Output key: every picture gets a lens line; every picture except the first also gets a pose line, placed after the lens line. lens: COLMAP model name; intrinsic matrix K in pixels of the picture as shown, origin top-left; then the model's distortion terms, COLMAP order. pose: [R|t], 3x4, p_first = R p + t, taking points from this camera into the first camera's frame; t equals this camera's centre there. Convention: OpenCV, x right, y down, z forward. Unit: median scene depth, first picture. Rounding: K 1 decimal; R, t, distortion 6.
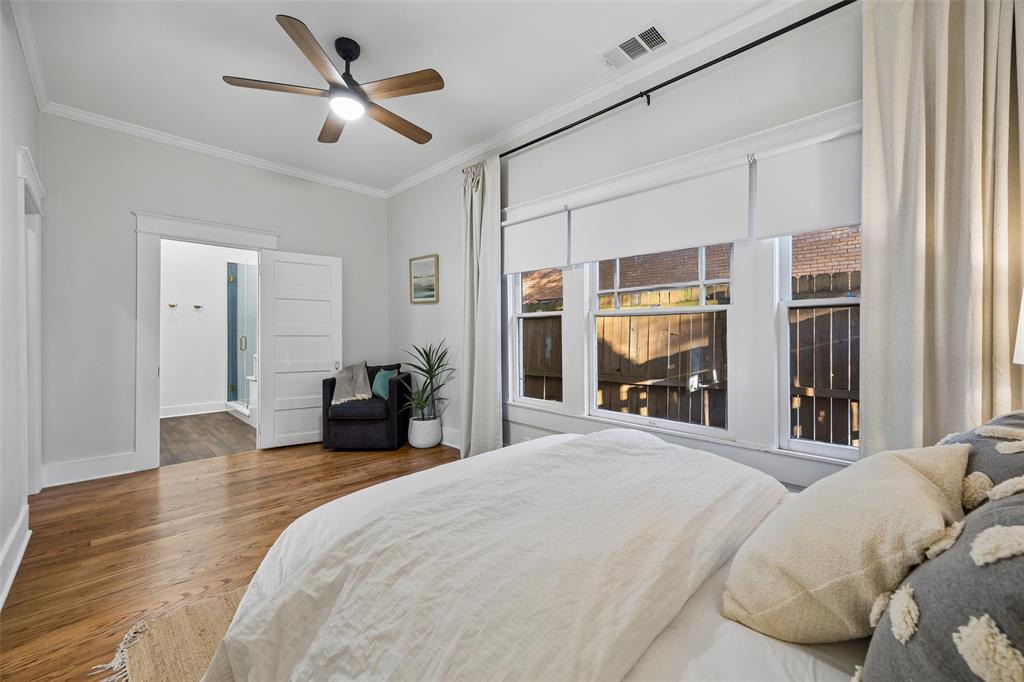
lens RADIAL K [[401.5, 0, 507.4], [0, 401.5, 334.7], [0, 0, 1]] dist [0.011942, 0.000089]
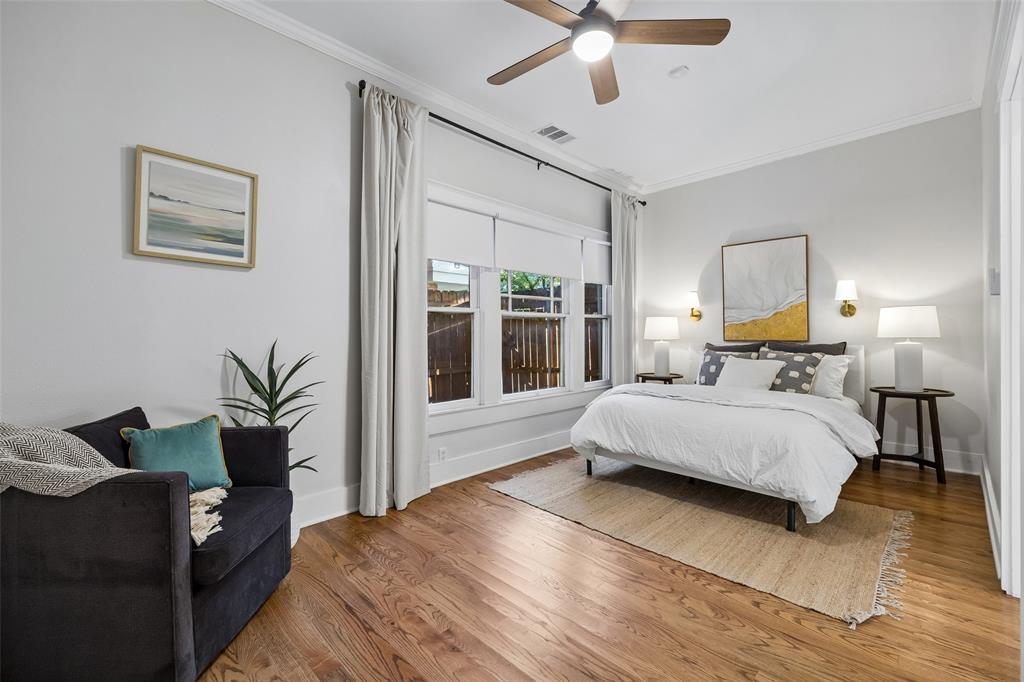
lens RADIAL K [[432.3, 0, 507.9], [0, 432.3, 335.0], [0, 0, 1]] dist [-0.001793, -0.000184]
pose [[0.008630, -0.004981, 0.999950, -0.841876], [0.007928, 0.999957, 0.004913, 0.003543], [-0.999931, 0.007885, 0.008670, 0.786826]]
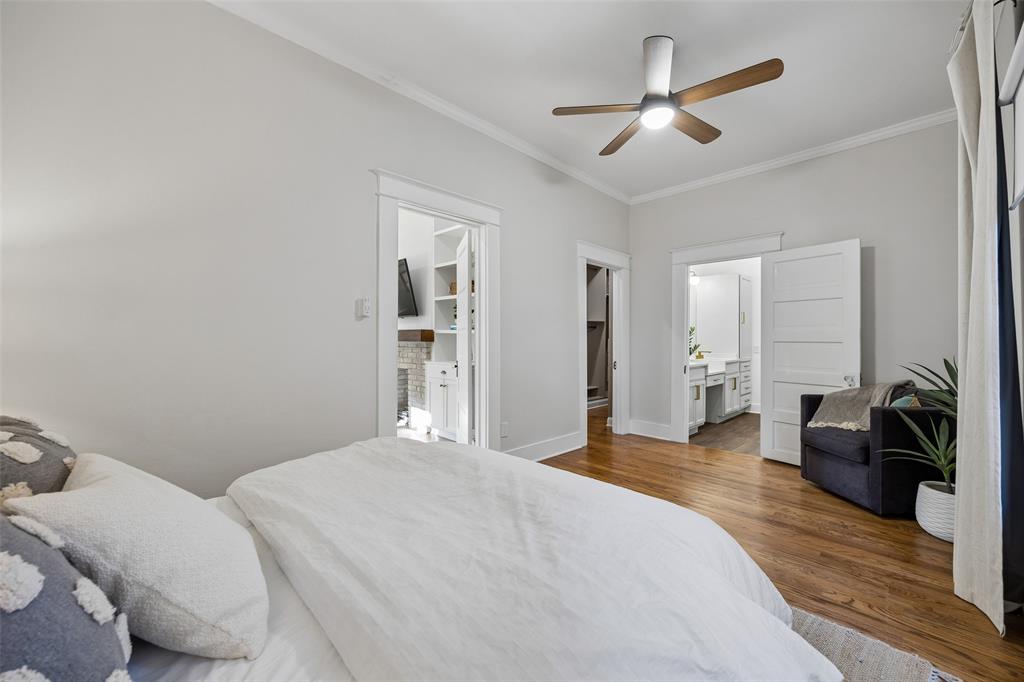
lens RADIAL K [[408.8, 0, 512.0], [0, 408.8, 337.4], [0, 0, 1]] dist [0.003338, 0.000254]
pose [[0.000755, -0.005043, -0.999987, 0.424250], [-0.002673, 0.999984, -0.005045, -0.001146], [0.999996, 0.002677, 0.000742, 0.428697]]
